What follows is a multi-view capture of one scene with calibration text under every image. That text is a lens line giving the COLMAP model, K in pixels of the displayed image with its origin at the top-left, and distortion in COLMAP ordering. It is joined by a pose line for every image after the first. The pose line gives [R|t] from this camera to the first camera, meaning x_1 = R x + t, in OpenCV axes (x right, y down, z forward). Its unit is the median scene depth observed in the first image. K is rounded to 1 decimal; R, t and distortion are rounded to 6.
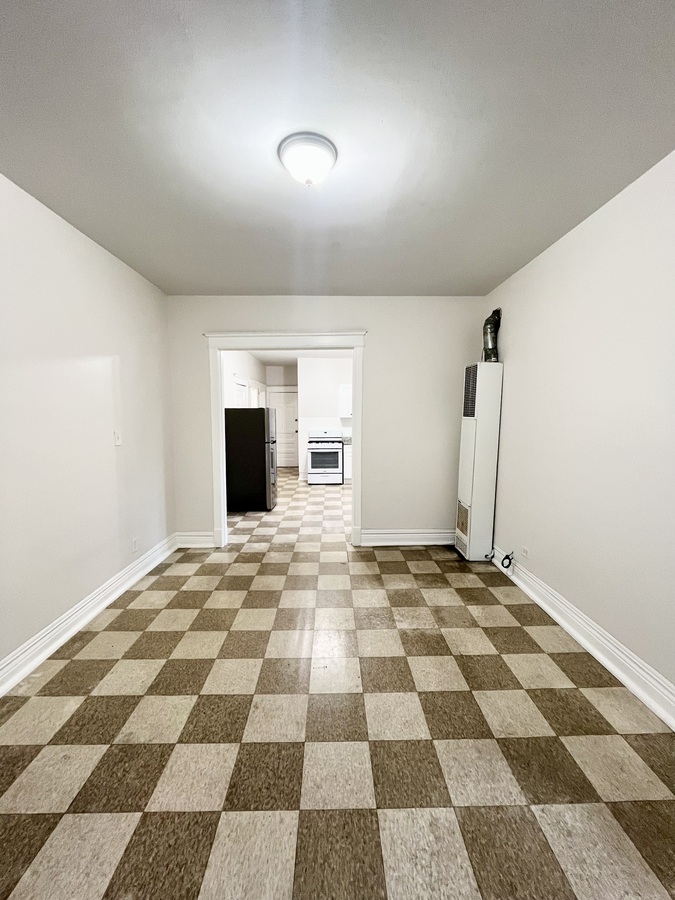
lens RADIAL K [[366.7, 0, 334.5], [0, 366.7, 450.5], [0, 0, 1]] dist [-0.002745, 0.000206]
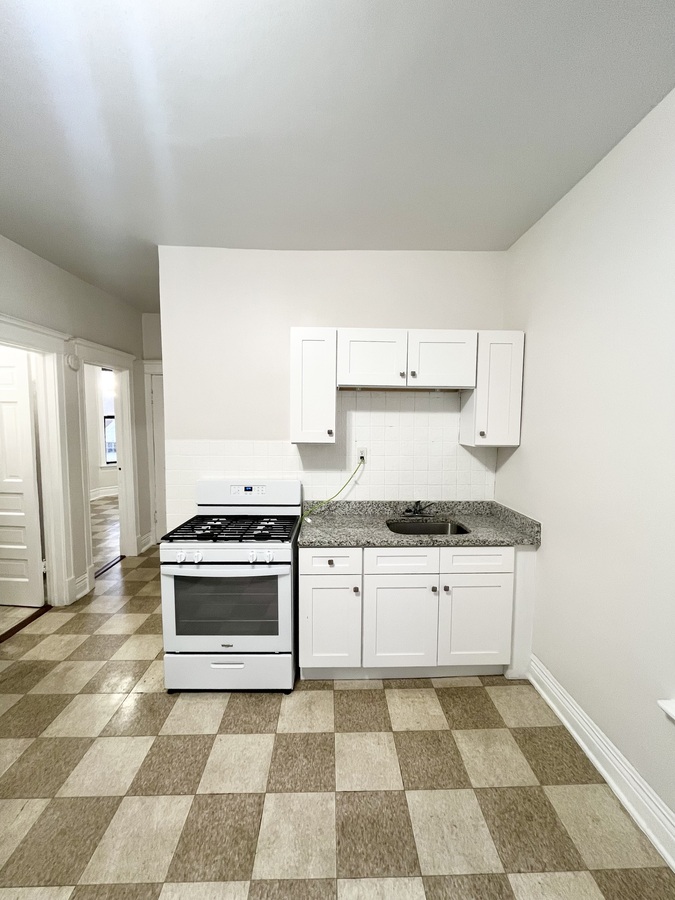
lens RADIAL K [[366.7, 0, 337.7], [0, 366.7, 448.0], [0, 0, 1]] dist [-0.002745, 0.000206]
pose [[0.999941, 0.003613, 0.010290, 0.039695], [-0.003441, 0.999854, -0.016711, -0.064829], [-0.010349, 0.016674, 0.999807, 0.568231]]
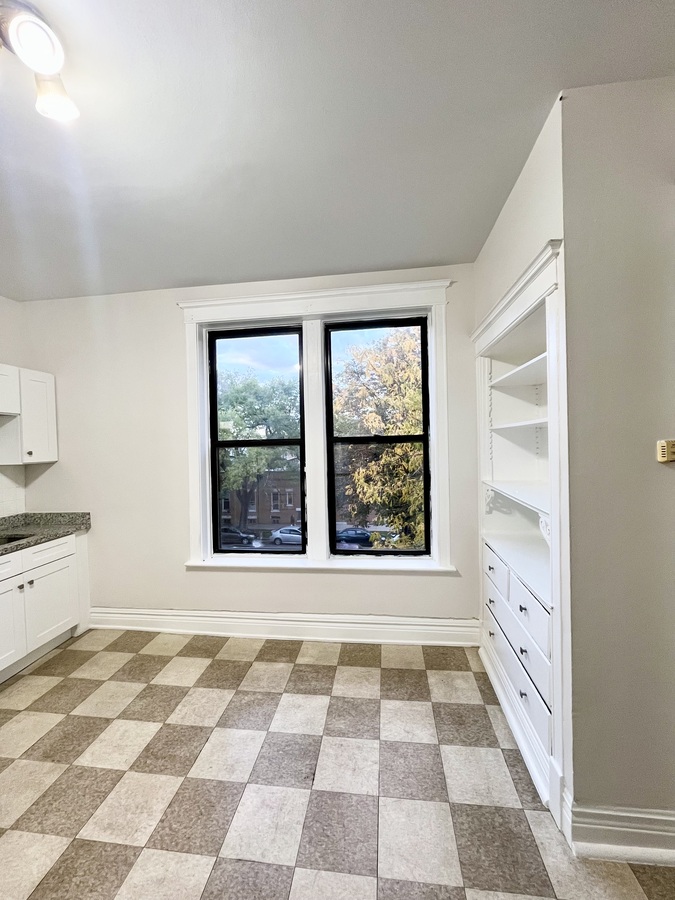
lens RADIAL K [[366.7, 0, 337.7], [0, 366.7, 449.0], [0, 0, 1]] dist [-0.002745, 0.000206]
pose [[0.137219, -0.023121, 0.990271, -0.111486], [0.116892, 0.993120, 0.006990, -0.055572], [-0.983619, 0.114796, 0.138977, 0.528597]]
